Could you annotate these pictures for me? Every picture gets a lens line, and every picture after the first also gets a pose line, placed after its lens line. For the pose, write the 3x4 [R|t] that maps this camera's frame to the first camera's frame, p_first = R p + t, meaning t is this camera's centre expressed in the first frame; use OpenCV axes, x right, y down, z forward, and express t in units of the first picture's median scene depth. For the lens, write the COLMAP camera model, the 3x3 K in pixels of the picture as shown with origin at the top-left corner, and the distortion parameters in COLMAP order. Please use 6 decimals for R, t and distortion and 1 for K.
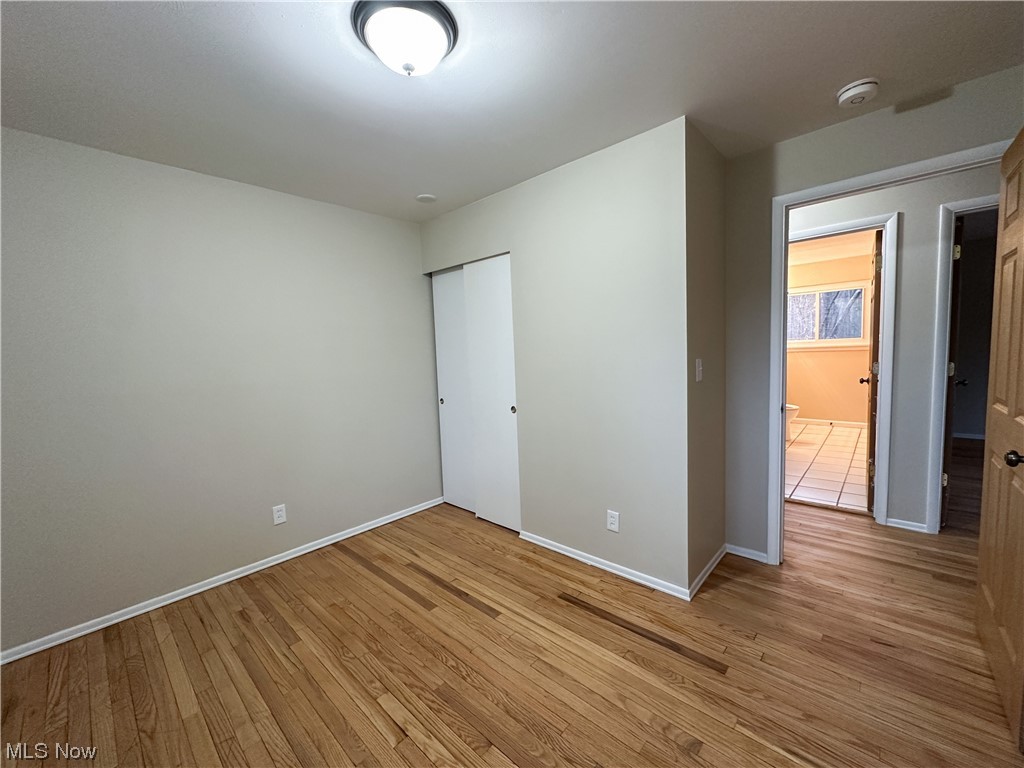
lens RADIAL K [[407.8, 0, 511.8], [0, 407.8, 383.0], [0, 0, 1]] dist [-0.002264, -0.000032]
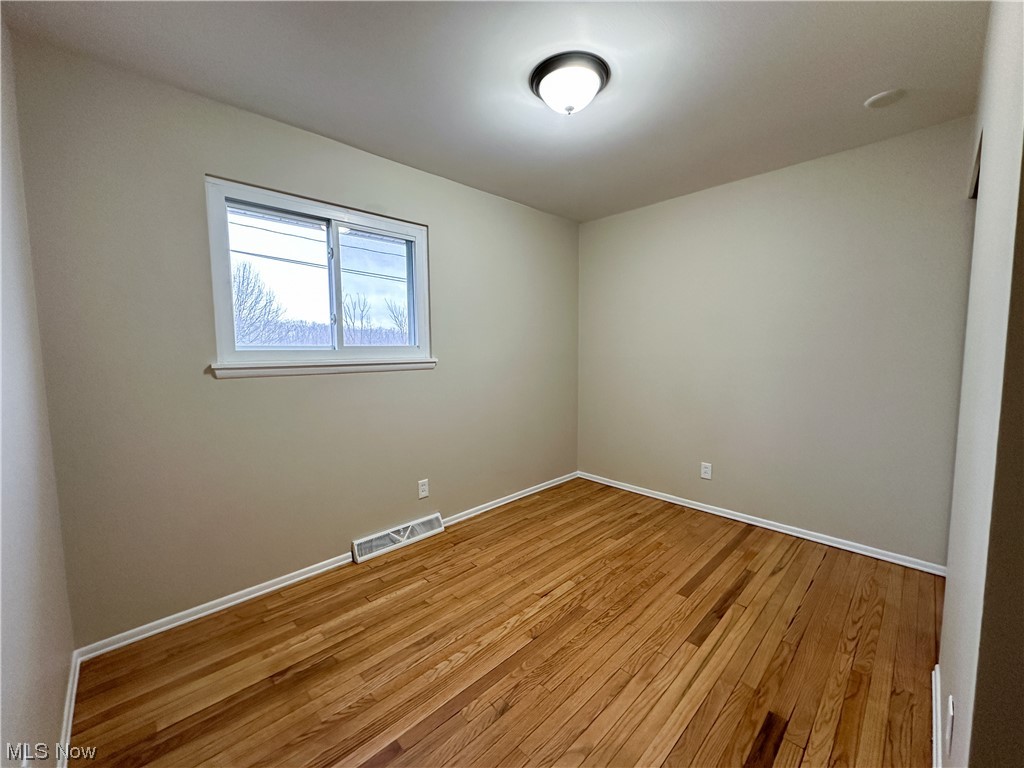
lens RADIAL K [[407.8, 0, 512.3], [0, 407.8, 383.7], [0, 0, 1]] dist [-0.002264, -0.000032]
pose [[-0.051820, 0.123204, -0.991027, 0.731902], [-0.071663, 0.989344, 0.126742, -0.038155], [0.996082, 0.077587, -0.042438, 0.606799]]
